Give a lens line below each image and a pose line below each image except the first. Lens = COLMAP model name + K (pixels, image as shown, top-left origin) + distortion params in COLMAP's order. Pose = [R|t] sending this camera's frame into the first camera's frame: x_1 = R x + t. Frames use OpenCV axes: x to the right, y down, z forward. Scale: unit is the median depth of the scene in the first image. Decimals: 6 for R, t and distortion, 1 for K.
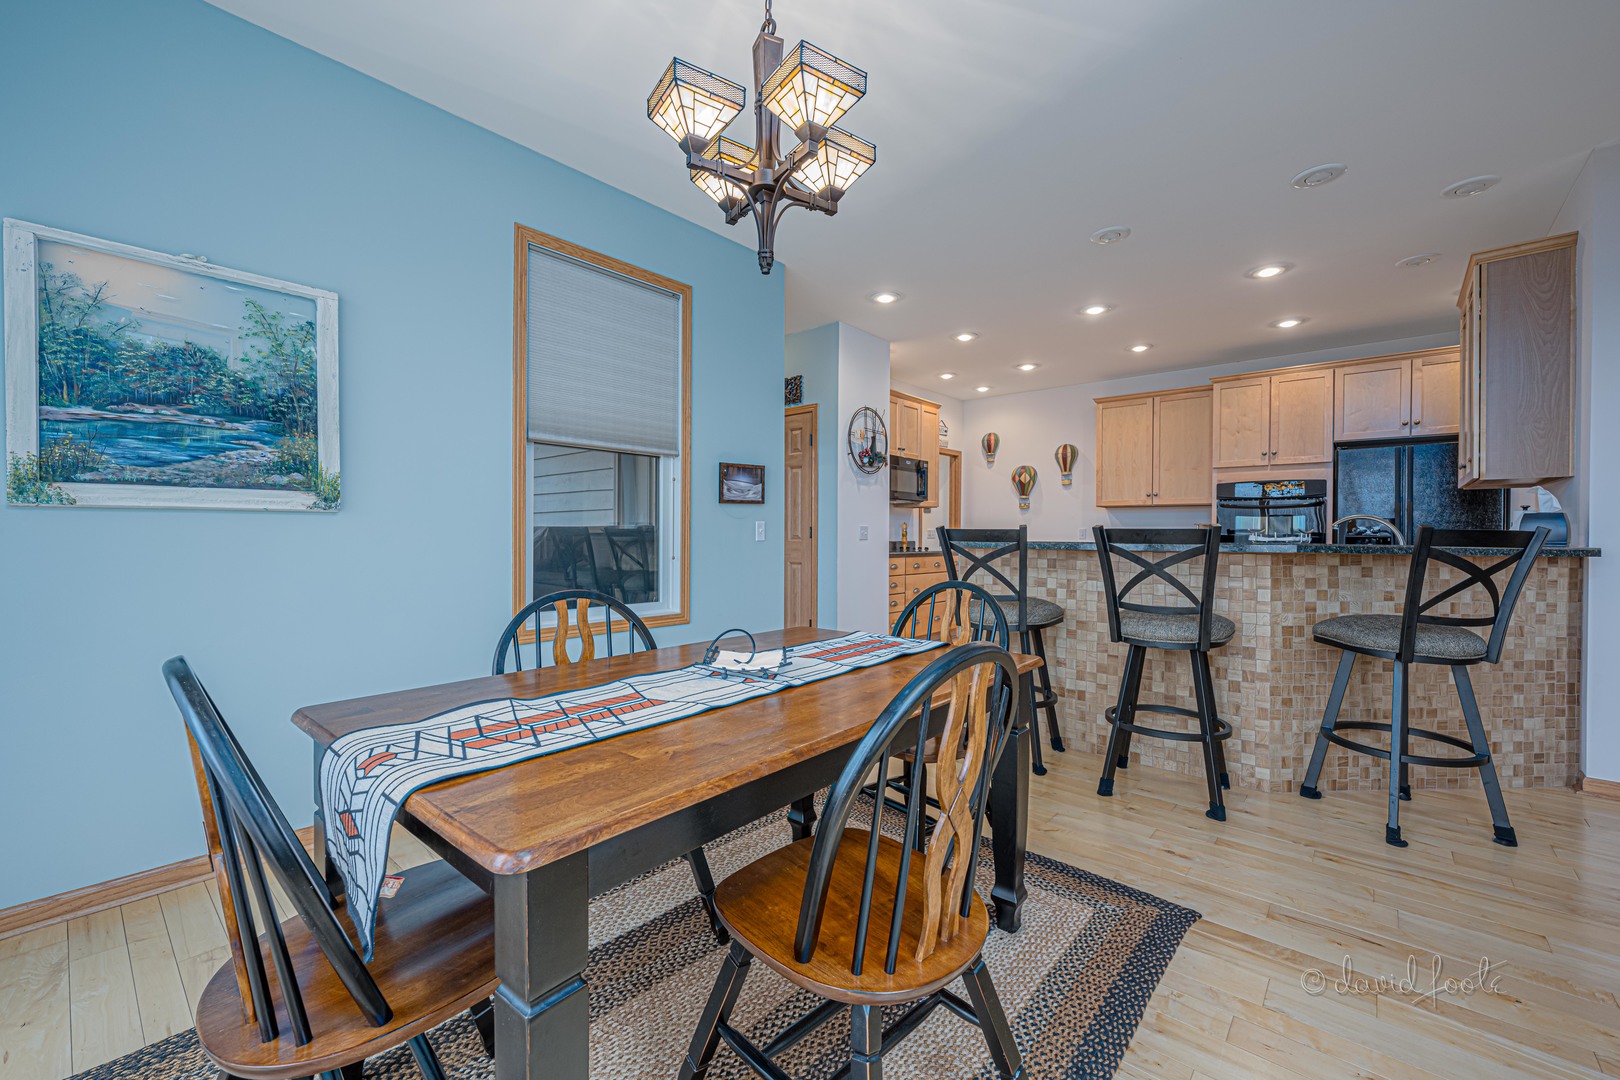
lens RADIAL K [[645.7, 0, 811.5], [0, 645.7, 530.4], [0, 0, 1]] dist [-0.000388, 0.000072]
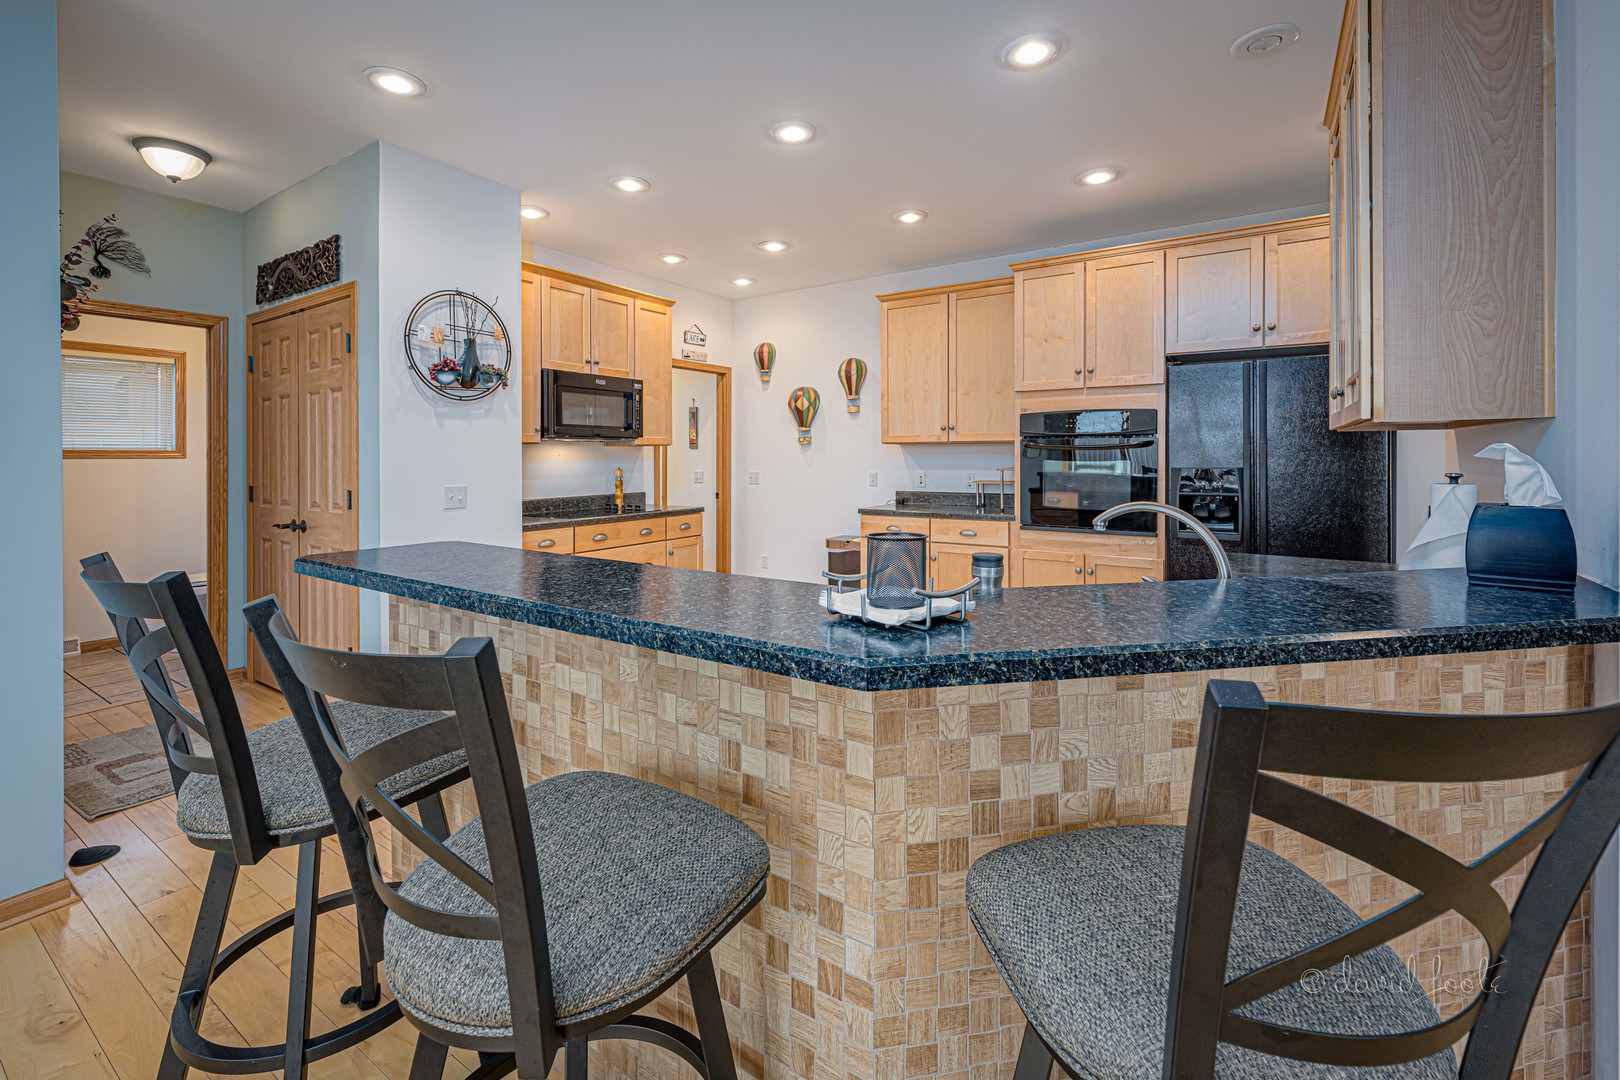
lens RADIAL K [[666.6, 0, 806.4], [0, 666.6, 451.0], [0, 0, 1]] dist [0.000159, -0.000253]
pose [[0.991430, -0.009541, 0.130289, 0.354024], [0.009697, 0.999953, -0.000566, -0.039430], [-0.130278, 0.001824, 0.991476, 0.361942]]
